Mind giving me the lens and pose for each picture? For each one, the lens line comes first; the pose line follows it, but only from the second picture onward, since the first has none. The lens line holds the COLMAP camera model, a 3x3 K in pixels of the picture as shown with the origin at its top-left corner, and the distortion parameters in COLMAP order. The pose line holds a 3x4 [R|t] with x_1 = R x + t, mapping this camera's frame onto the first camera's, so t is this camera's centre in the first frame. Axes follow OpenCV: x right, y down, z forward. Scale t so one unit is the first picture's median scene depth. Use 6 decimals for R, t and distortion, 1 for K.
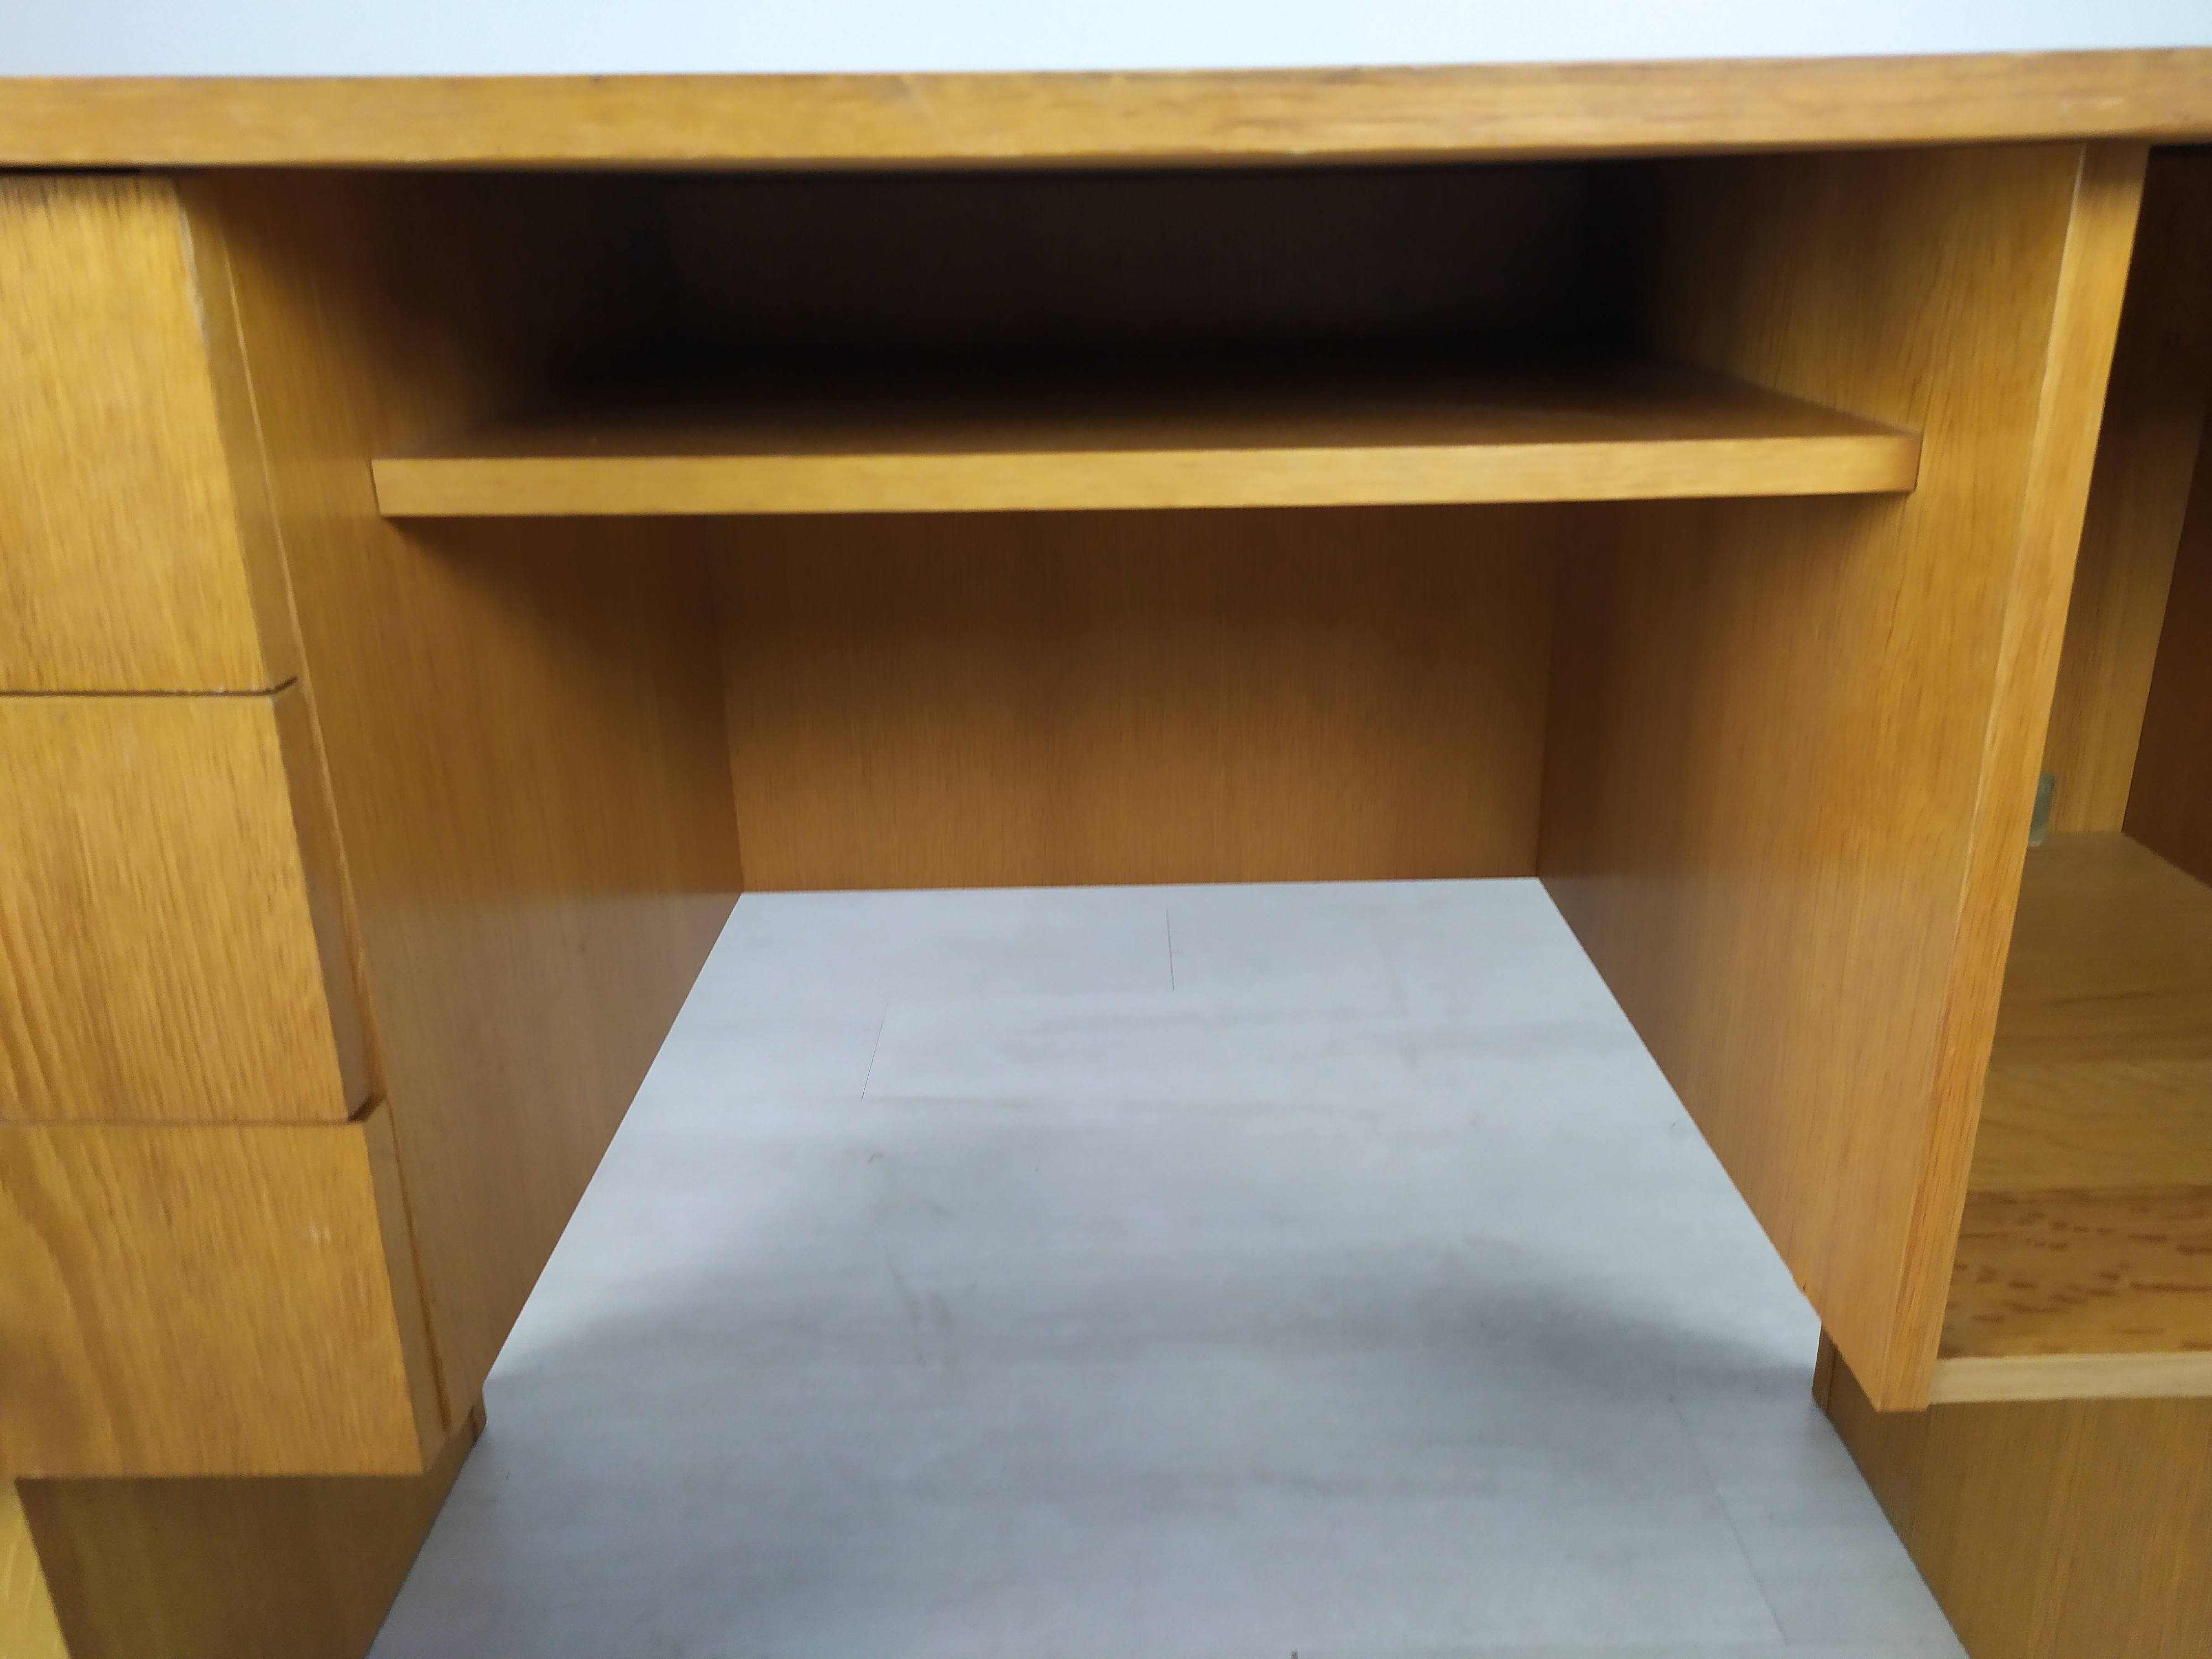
lens RADIAL K [[1649.9, 0, 1100.0], [0, 1649.9, 802.1], [0, 0, 1]] dist [0.012370, 0.000400]
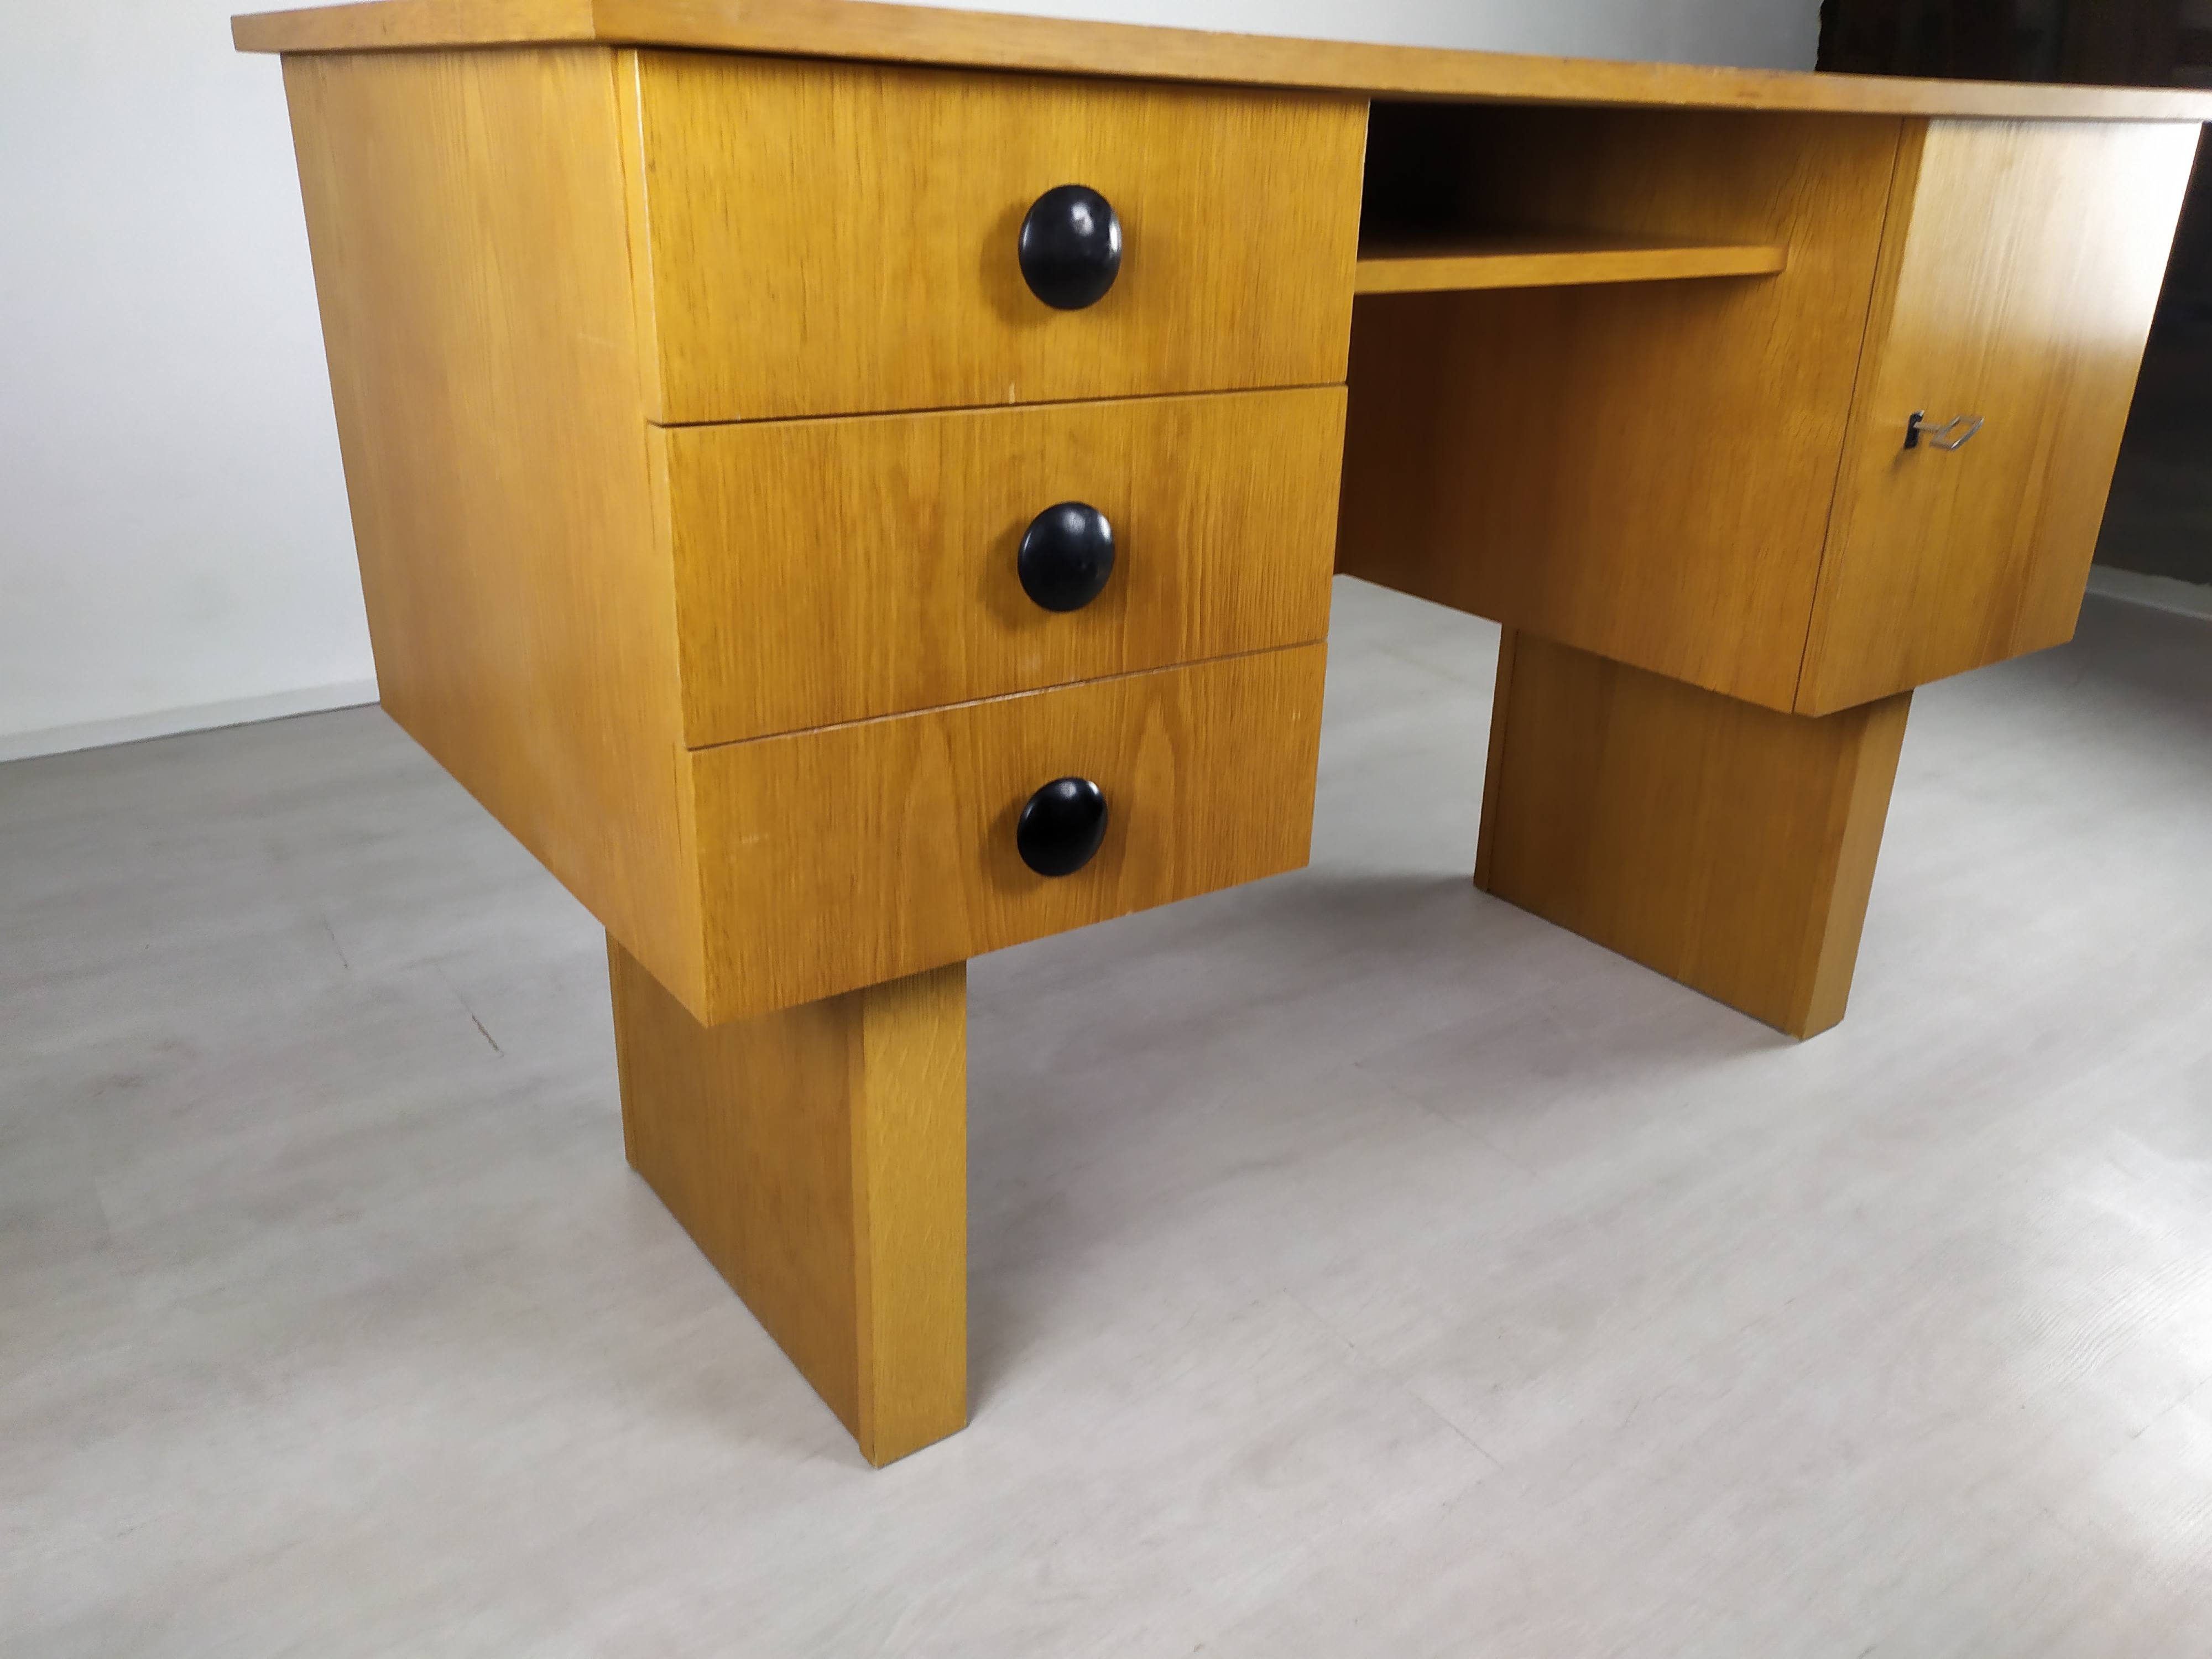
lens RADIAL K [[1684.3, 0, 1106.0], [0, 1684.3, 829.5], [0, 0, 1]] dist [0.038874, -0.002925]
pose [[0.807143, -0.188664, 0.559398, -1.639784], [0.162201, 0.981964, 0.097144, 0.172577], [-0.567636, 0.012326, 0.823187, -0.349753]]
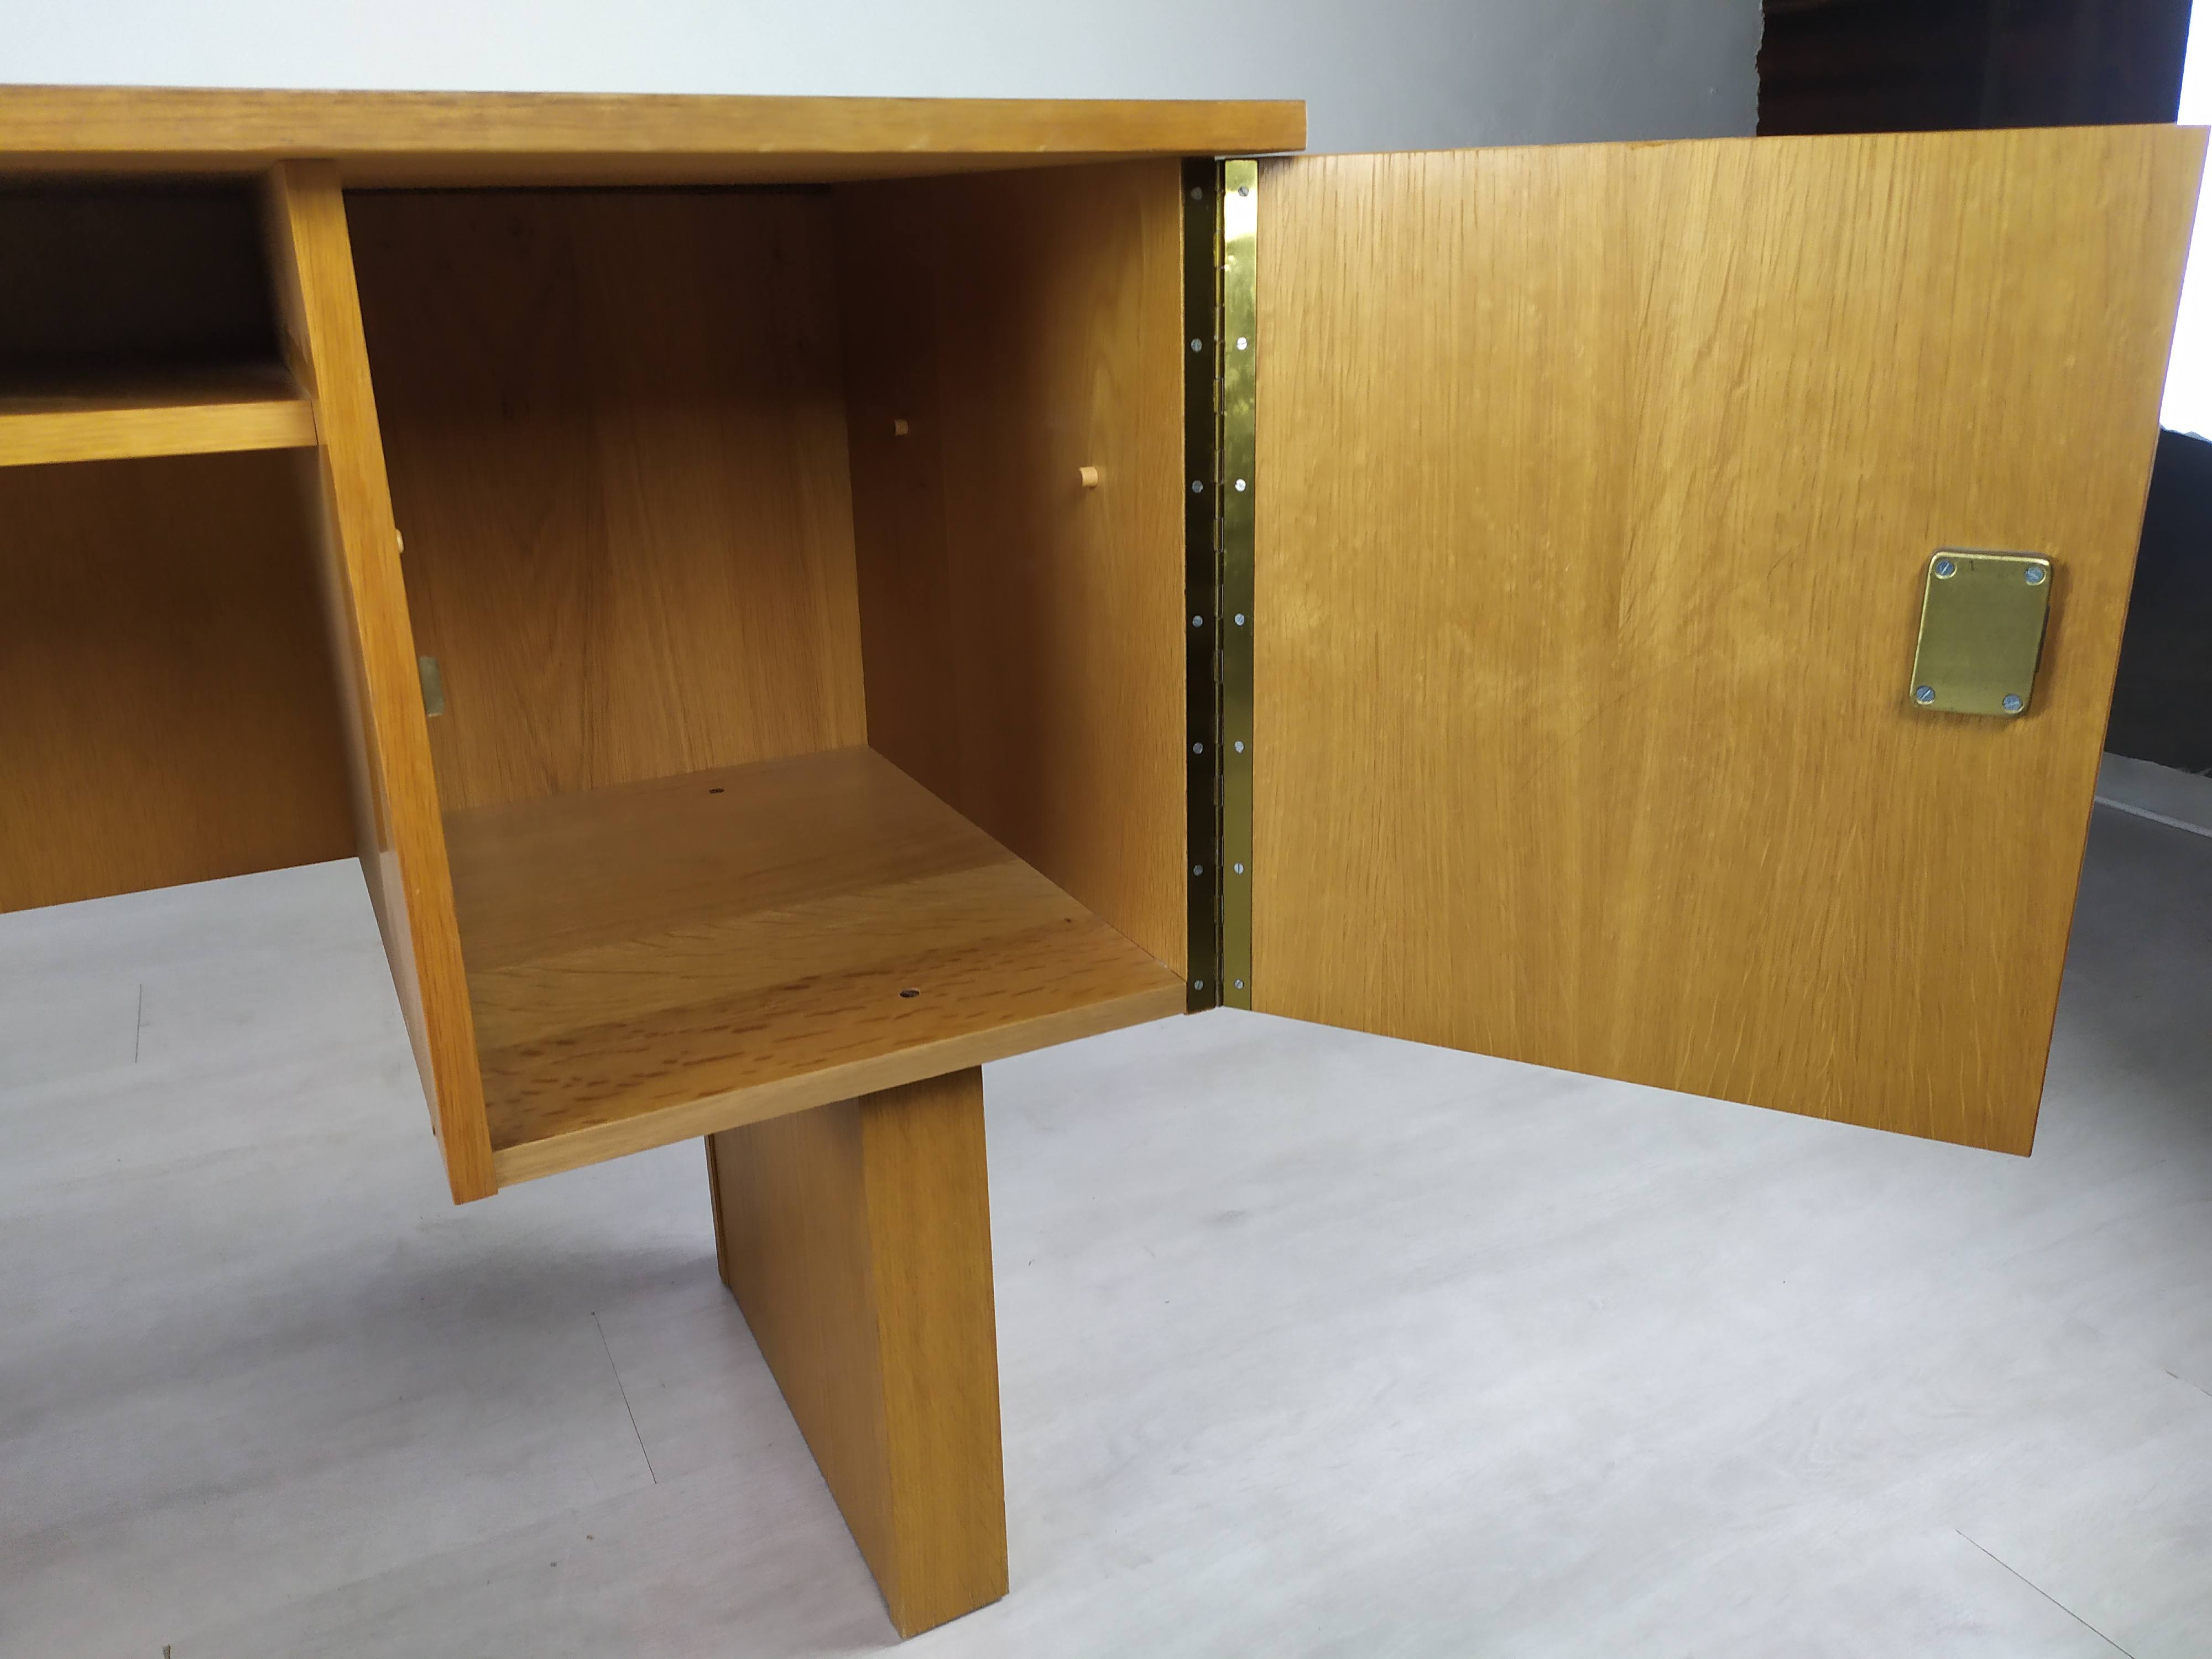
lens RADIAL K [[1670.5, 0, 1181.5], [0, 1670.5, 751.2], [0, 0, 1]] dist [-0.049140, 0.000320]
pose [[0.863238, -0.128749, 0.488102, 0.415715], [0.156886, 0.987471, -0.016991, 0.156759], [-0.479799, 0.091243, 0.872621, -0.358524]]
